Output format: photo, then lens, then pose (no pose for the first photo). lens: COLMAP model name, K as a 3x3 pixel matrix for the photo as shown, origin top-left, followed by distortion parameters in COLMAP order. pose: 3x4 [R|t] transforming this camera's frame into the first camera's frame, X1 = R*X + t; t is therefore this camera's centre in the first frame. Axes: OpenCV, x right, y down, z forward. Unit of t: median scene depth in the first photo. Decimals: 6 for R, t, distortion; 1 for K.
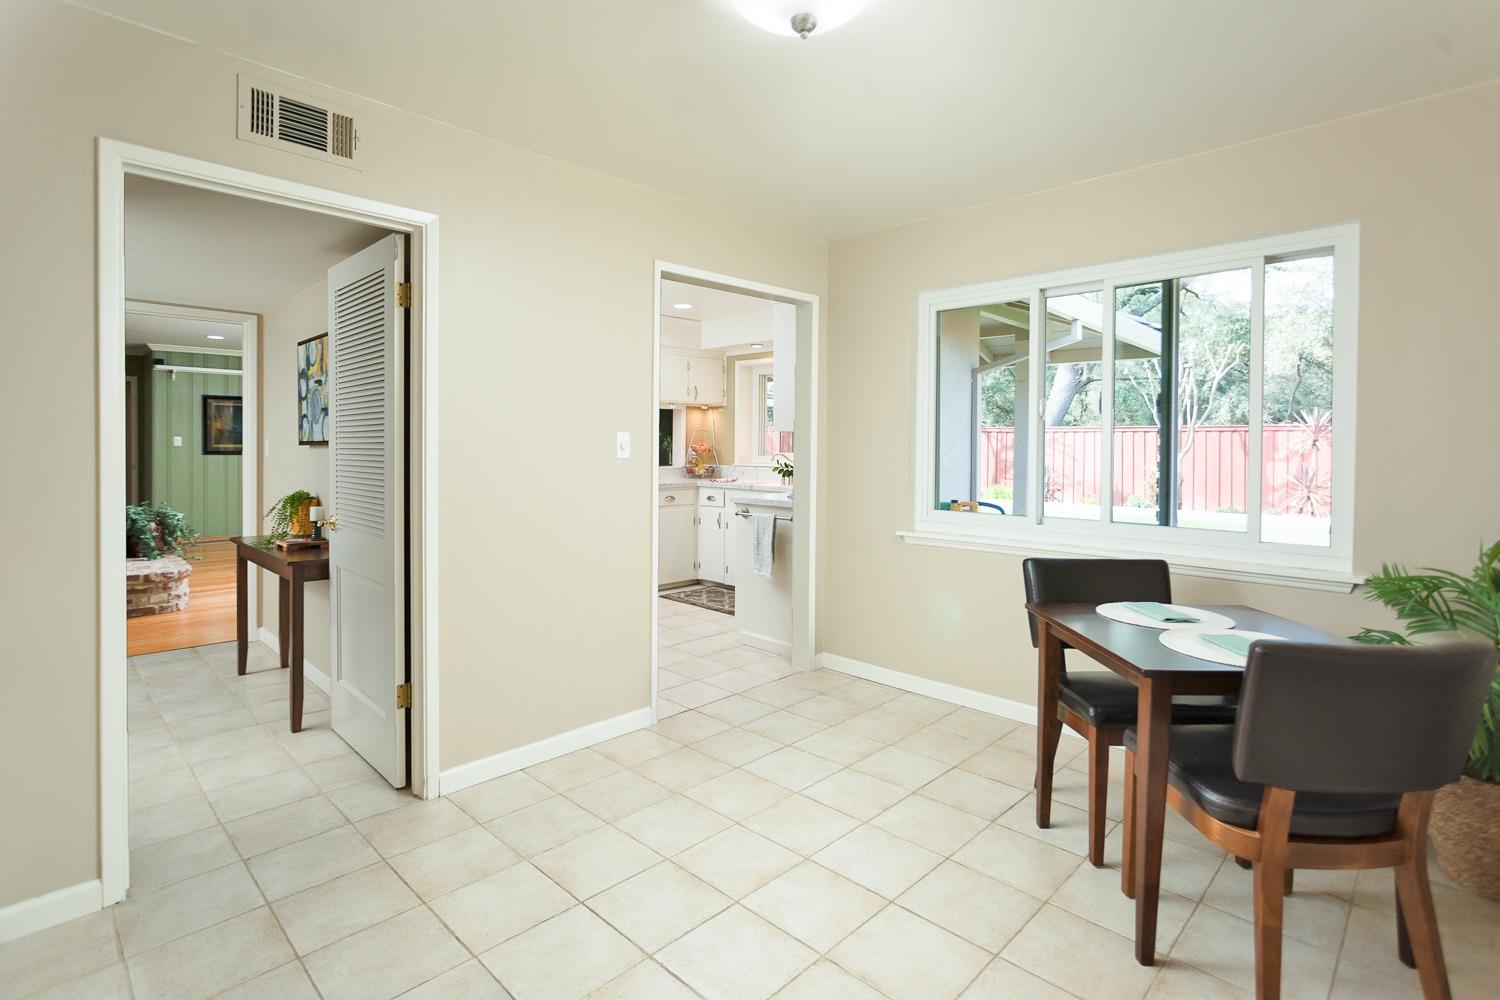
lens RADIAL K [[727.7, 0, 728.1], [0, 727.7, 446.9], [0, 0, 1]] dist [-0.002519, -0.000312]
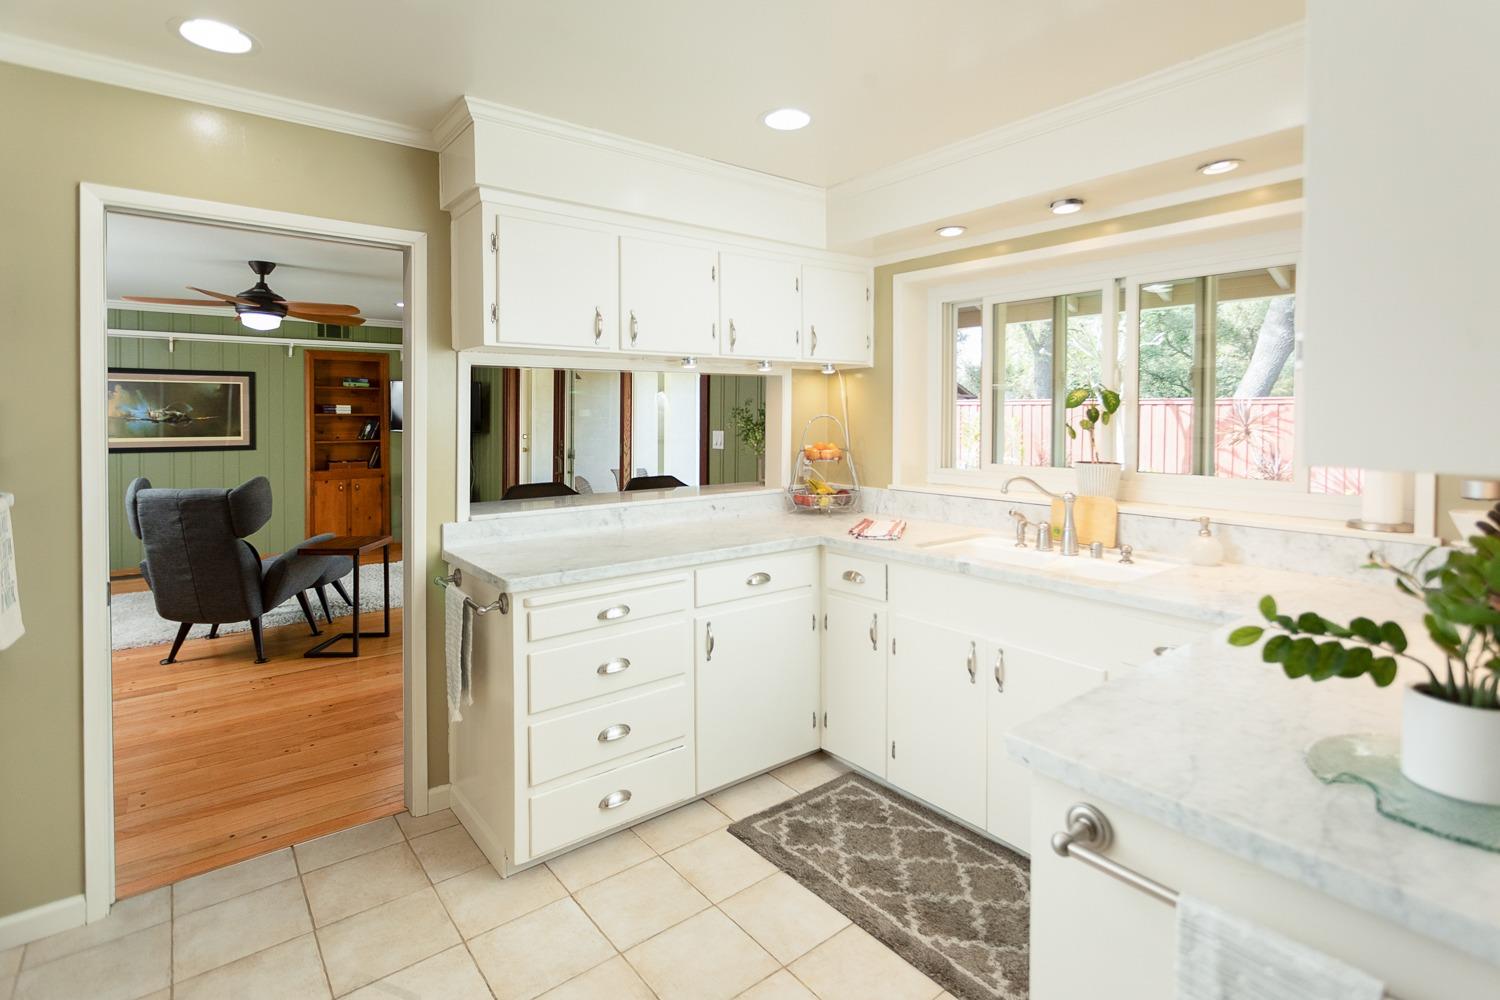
lens RADIAL K [[727.7, 0, 756.7], [0, 727.7, 494.8], [0, 0, 1]] dist [-0.002519, -0.000312]
pose [[0.995310, 0.001602, -0.096727, -0.034283], [0.008103, 0.994968, 0.099866, -0.019886], [0.096400, -0.100182, 0.990288, 0.495037]]
